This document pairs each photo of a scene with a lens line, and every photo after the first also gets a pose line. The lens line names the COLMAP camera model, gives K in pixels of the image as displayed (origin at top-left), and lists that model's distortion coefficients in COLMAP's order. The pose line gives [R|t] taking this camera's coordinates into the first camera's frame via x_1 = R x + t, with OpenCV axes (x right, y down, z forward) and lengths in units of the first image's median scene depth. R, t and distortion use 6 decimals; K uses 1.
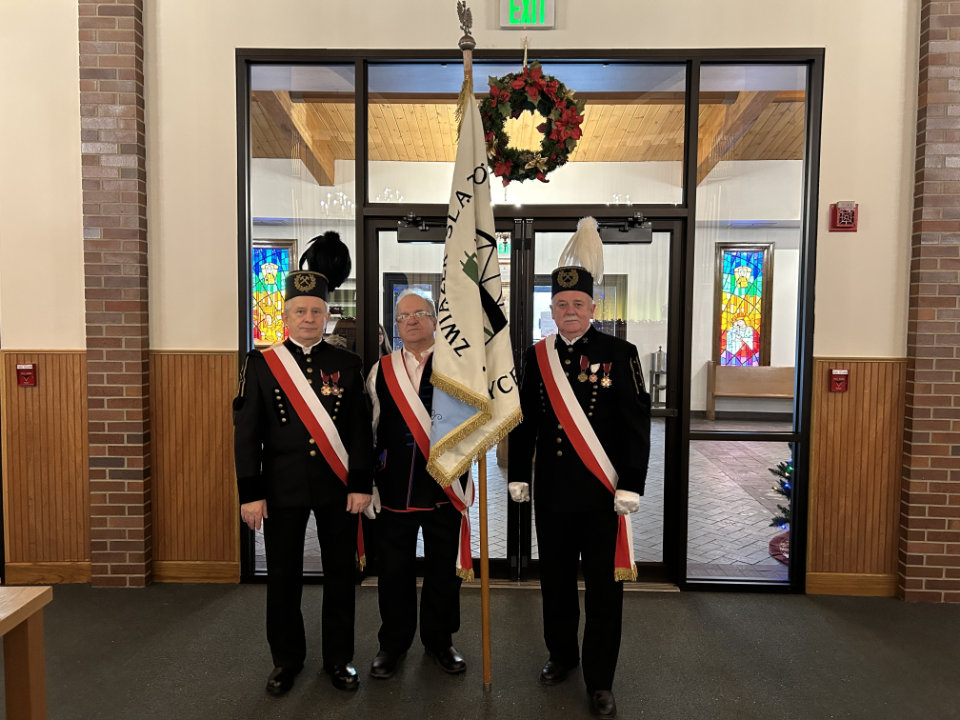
lens RADIAL K [[723.9, 0, 476.7], [0, 723.9, 357.9], [0, 0, 1]] dist [0.098306, -0.124257]
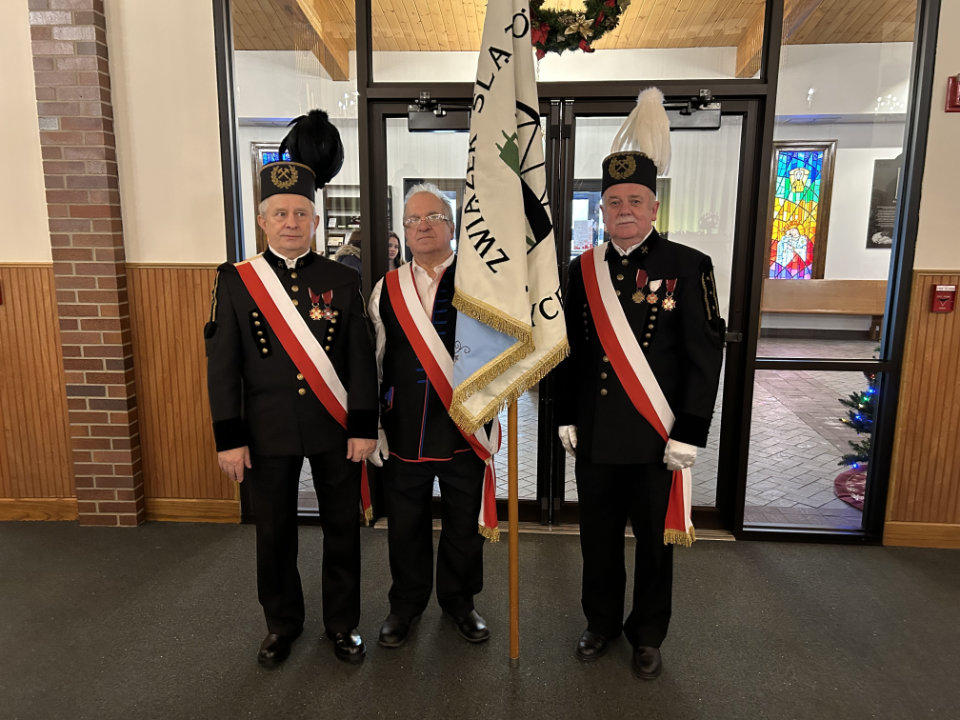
lens RADIAL K [[718.4, 0, 477.7], [0, 718.4, 361.1], [0, 0, 1]] dist [0.070923, -0.078570]
pose [[0.999292, 0.003273, -0.037476, 0.001650], [0.001407, 0.992259, 0.124175, -0.001940], [0.037593, -0.124140, 0.991552, 0.155261]]
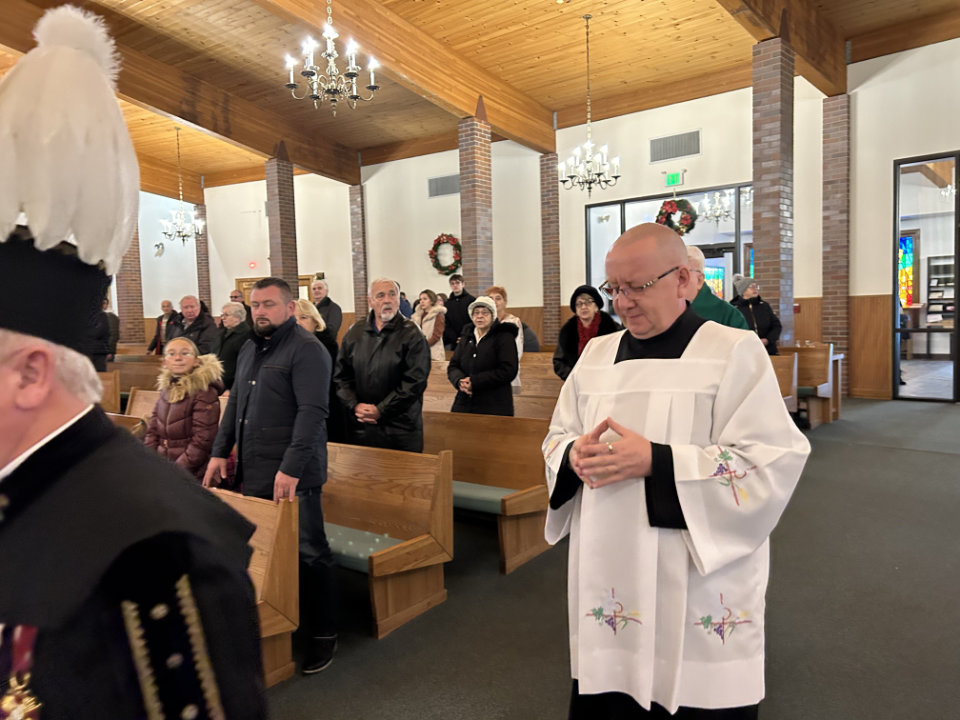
lens RADIAL K [[725.1, 0, 477.0], [0, 725.1, 359.8], [0, 0, 1]] dist [0.064336, -0.070950]
pose [[0.709790, 0.015588, -0.704241, 0.368406], [-0.001056, 0.999778, 0.021065, 0.148066], [0.704413, -0.014208, 0.709648, -1.526151]]
